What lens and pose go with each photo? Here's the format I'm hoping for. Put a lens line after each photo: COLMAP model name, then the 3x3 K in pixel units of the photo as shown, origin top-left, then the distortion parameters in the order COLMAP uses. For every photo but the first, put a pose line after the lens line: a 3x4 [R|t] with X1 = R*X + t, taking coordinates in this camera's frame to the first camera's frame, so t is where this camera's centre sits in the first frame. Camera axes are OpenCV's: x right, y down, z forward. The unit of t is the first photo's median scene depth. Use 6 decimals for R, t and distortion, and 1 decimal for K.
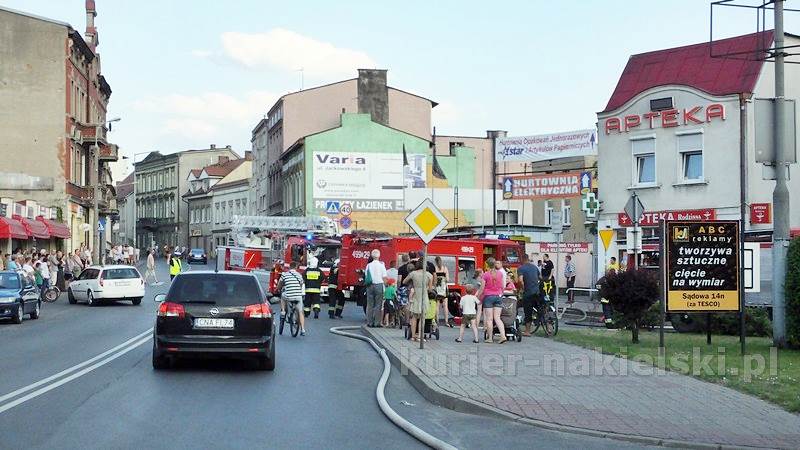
lens RADIAL K [[1236.3, 0, 400.4], [0, 1236.3, 240.8], [0, 0, 1]] dist [0.032901, -0.023830]
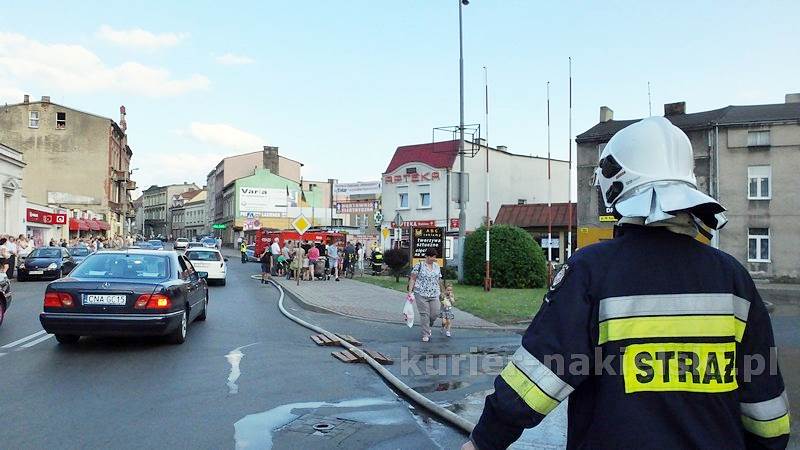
lens RADIAL K [[640.1, 0, 400.0], [0, 640.1, 225.0], [0, 0, 1]] dist [0.003998, 0.001810]
pose [[0.982517, 0.013145, 0.185707, -0.009257], [-0.011095, 0.999866, -0.012073, -0.002585], [-0.185841, 0.009801, 0.982531, -0.060093]]
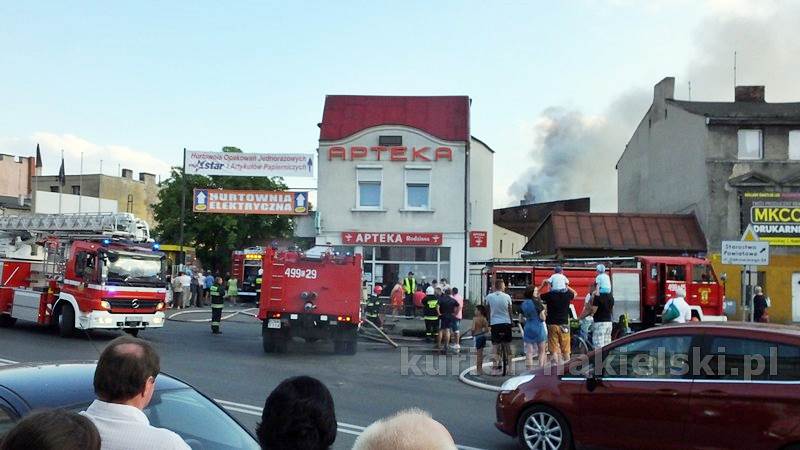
lens RADIAL K [[706.5, 0, 403.3], [0, 706.5, 234.0], [0, 0, 1]] dist [-0.003097, 0.083512]
pose [[0.673648, 0.042858, 0.737809, -0.209555], [-0.035619, 0.999040, -0.025511, -0.004684], [-0.738194, -0.009095, 0.674527, 0.423204]]
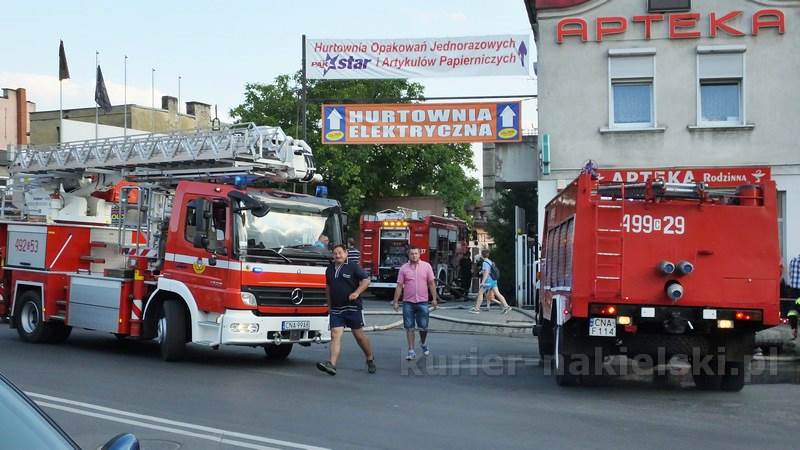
lens RADIAL K [[1051.2, 0, 415.0], [0, 1051.2, 225.7], [0, 0, 1]] dist [0.017015, 0.023211]
pose [[0.746414, 0.009396, 0.665415, -0.198707], [-0.009030, 0.999951, -0.003990, 0.007594], [-0.665420, -0.003031, 0.746463, 0.528405]]
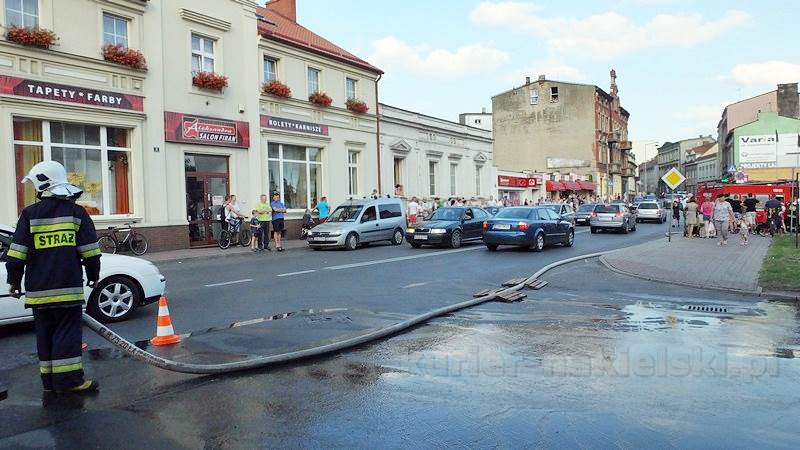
lens RADIAL K [[706.5, 0, 403.3], [0, 706.5, 234.0], [0, 0, 1]] dist [-0.003097, 0.083512]
pose [[0.753336, 0.014788, -0.657469, 0.266883], [0.027392, 0.998174, 0.053836, -0.000480], [0.657065, -0.058566, 0.751555, -0.104849]]
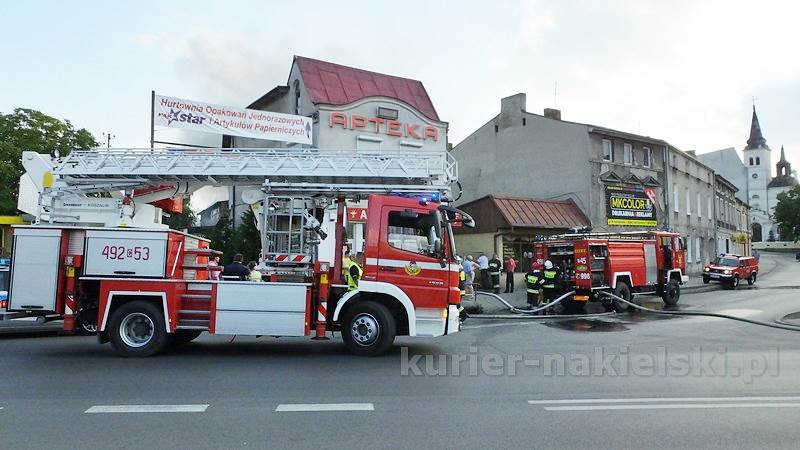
lens RADIAL K [[569.5, 0, 400.0], [0, 569.5, 225.0], [0, 0, 1]] dist [-0.053640, -0.000575]
pose [[0.077277, 0.056179, 0.995426, -0.224969], [-0.007933, 0.998414, -0.055731, 0.013405], [-0.996978, -0.003590, 0.077600, 0.741657]]
